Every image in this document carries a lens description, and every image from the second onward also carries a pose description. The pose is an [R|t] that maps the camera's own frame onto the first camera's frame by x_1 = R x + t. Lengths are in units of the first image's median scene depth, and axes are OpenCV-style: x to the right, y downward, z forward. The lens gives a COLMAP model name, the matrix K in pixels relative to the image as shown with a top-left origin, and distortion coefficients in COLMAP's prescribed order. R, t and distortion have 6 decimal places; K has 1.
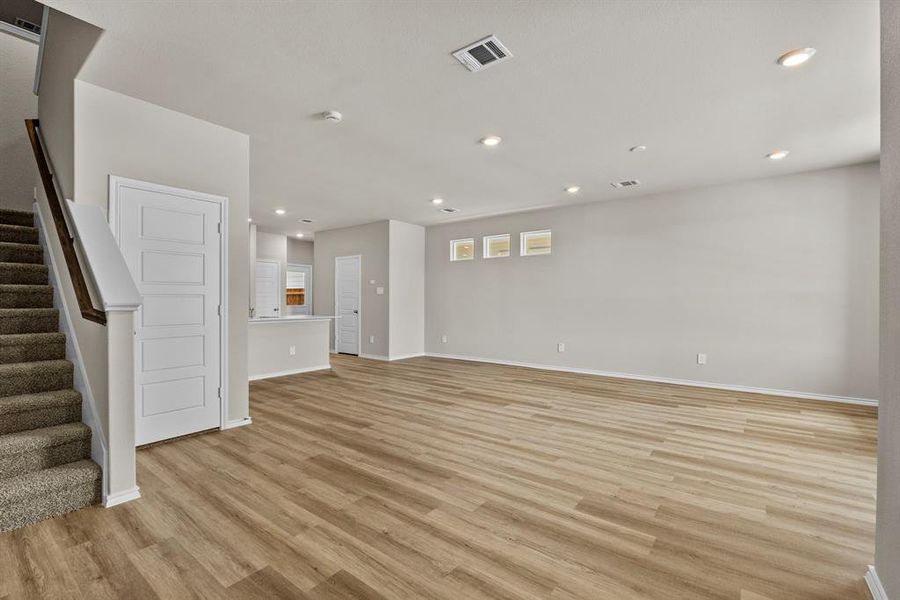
lens RADIAL K [[402.1, 0, 454.3], [0, 402.1, 301.9], [0, 0, 1]] dist [-0.003272, -0.000638]
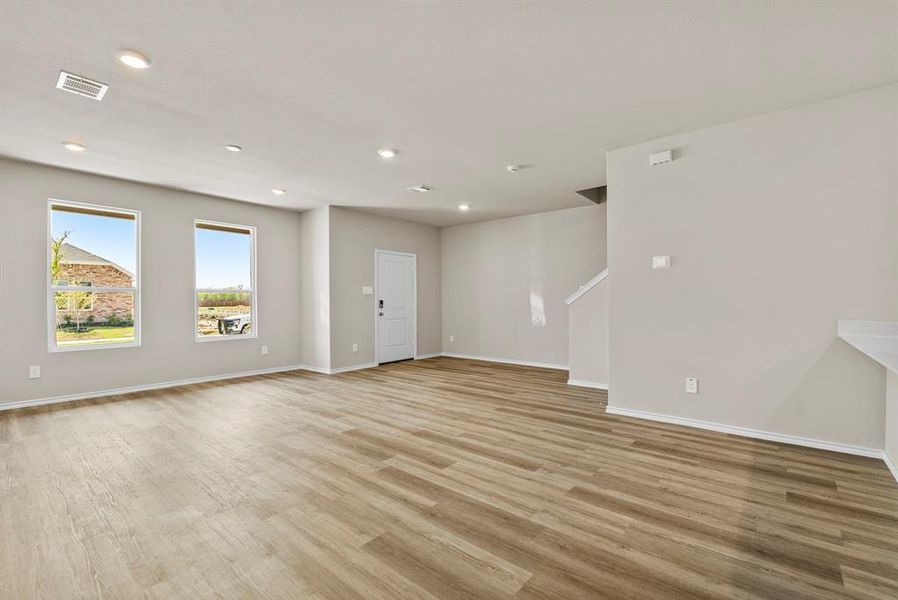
lens RADIAL K [[401.2, 0, 453.3], [0, 401.2, 301.9], [0, 0, 1]] dist [-0.003272, -0.000638]
pose [[-0.998816, 0.000921, 0.048647, -0.150270], [0.001011, 0.999998, 0.001835, -0.004033], [-0.048646, 0.001882, -0.998814, 2.288950]]
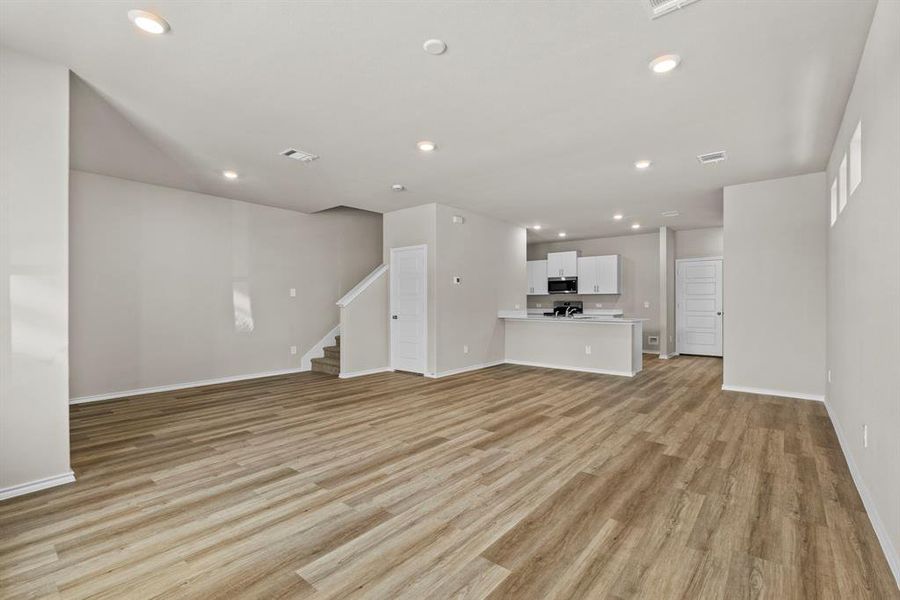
lens RADIAL K [[402.1, 0, 454.3], [0, 402.1, 301.9], [0, 0, 1]] dist [-0.003272, -0.000638]
pose [[-0.041097, 0.000061, -0.999155, 1.224475], [-0.003550, 0.999994, 0.000207, -0.009150], [0.999149, 0.003555, -0.041097, 1.229986]]
